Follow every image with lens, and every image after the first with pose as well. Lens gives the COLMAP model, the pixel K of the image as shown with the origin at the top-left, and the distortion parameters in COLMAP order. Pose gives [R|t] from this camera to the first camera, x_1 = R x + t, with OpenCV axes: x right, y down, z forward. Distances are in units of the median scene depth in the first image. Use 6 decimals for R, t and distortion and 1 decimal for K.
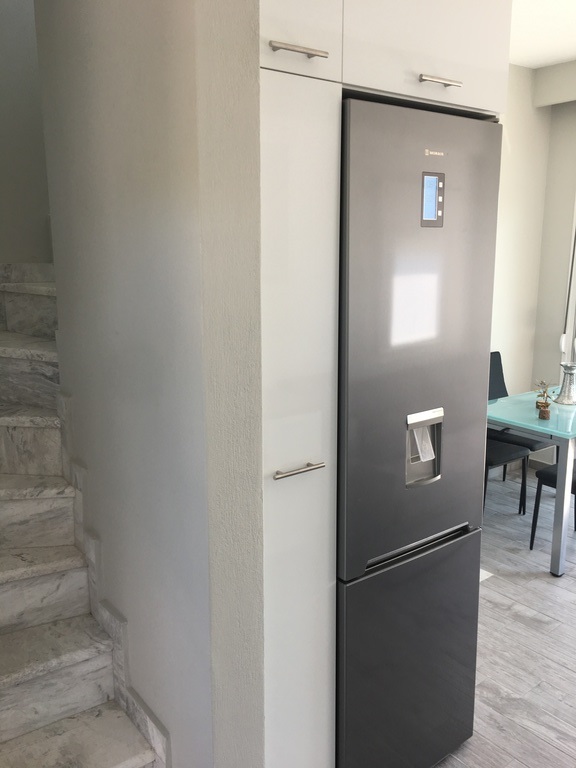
lens RADIAL K [[650.0, 0, 289.8], [0, 650.0, 384.0], [0, 0, 1]] dist [0.072018, -0.087556]
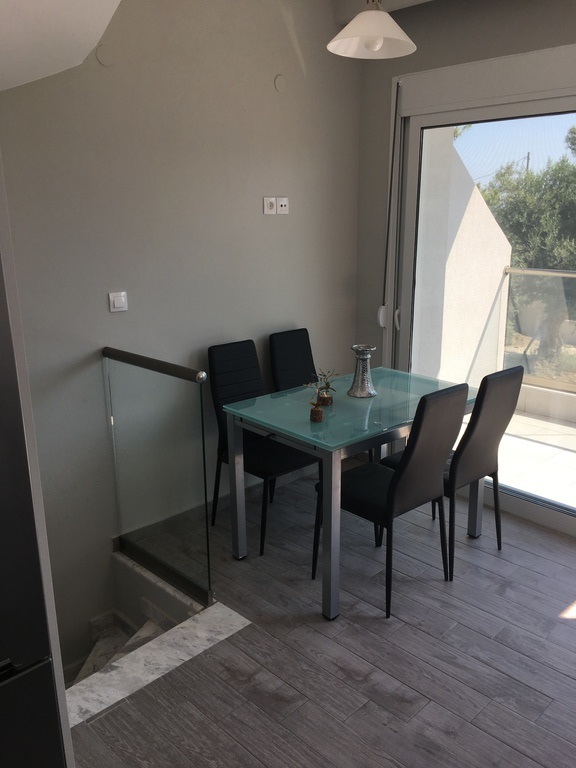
lens RADIAL K [[650.0, 0, 286.0], [0, 650.0, 384.7], [0, 0, 1]] dist [0.072018, -0.087556]
pose [[0.994128, -0.025929, 0.105060, 0.269220], [0.019434, 0.997863, 0.062385, -0.039713], [-0.106453, -0.059977, 0.992507, 0.230528]]
